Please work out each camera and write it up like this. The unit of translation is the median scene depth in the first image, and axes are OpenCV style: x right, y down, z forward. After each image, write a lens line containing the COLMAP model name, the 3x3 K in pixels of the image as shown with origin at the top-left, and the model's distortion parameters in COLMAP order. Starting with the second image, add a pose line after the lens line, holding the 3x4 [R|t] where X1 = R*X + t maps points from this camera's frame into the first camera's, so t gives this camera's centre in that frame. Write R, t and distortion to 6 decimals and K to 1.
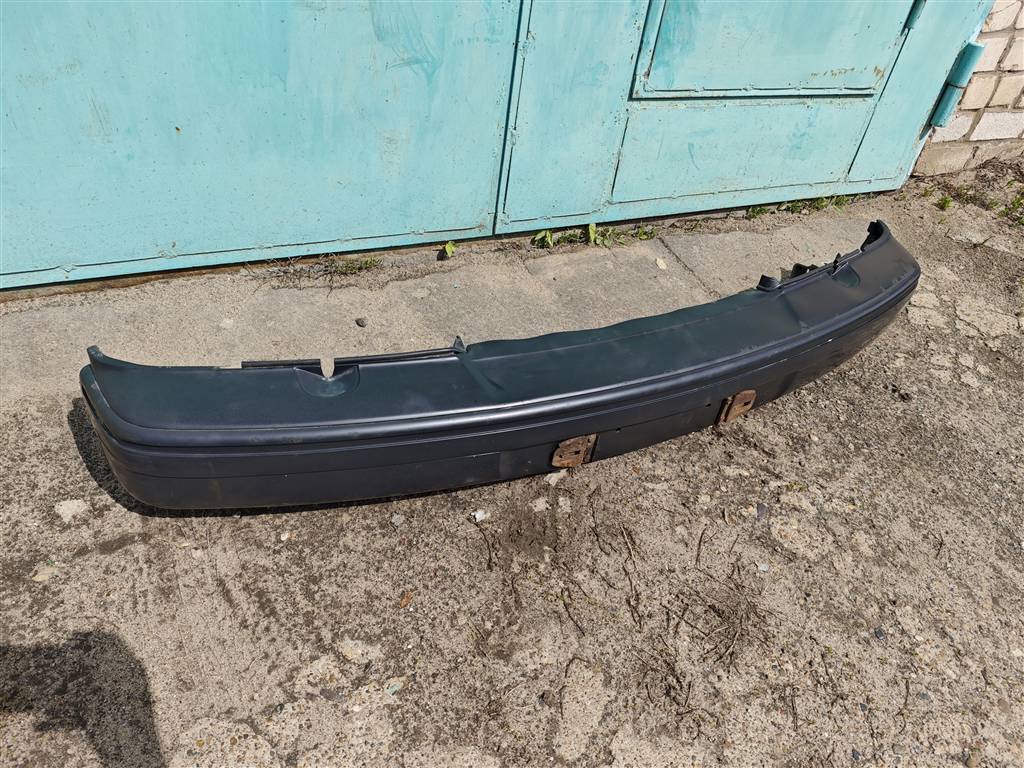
lens RADIAL K [[762.2, 0, 477.1], [0, 762.2, 386.2], [0, 0, 1]] dist [-0.008750, -0.056752]
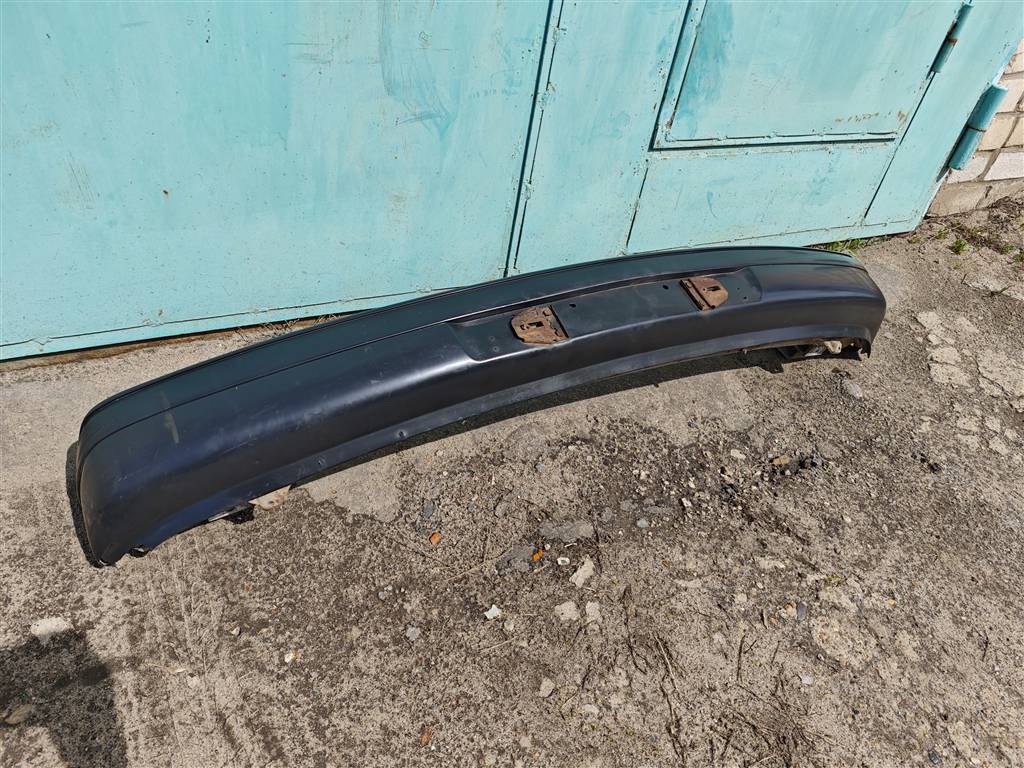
lens RADIAL K [[762.2, 0, 477.1], [0, 762.2, 386.2], [0, 0, 1]] dist [-0.008750, -0.056752]
pose [[0.999482, 0.004038, 0.031914, -0.049043], [-0.004212, 0.999977, 0.005372, -0.105397], [-0.031891, -0.005504, 0.999476, 0.078423]]
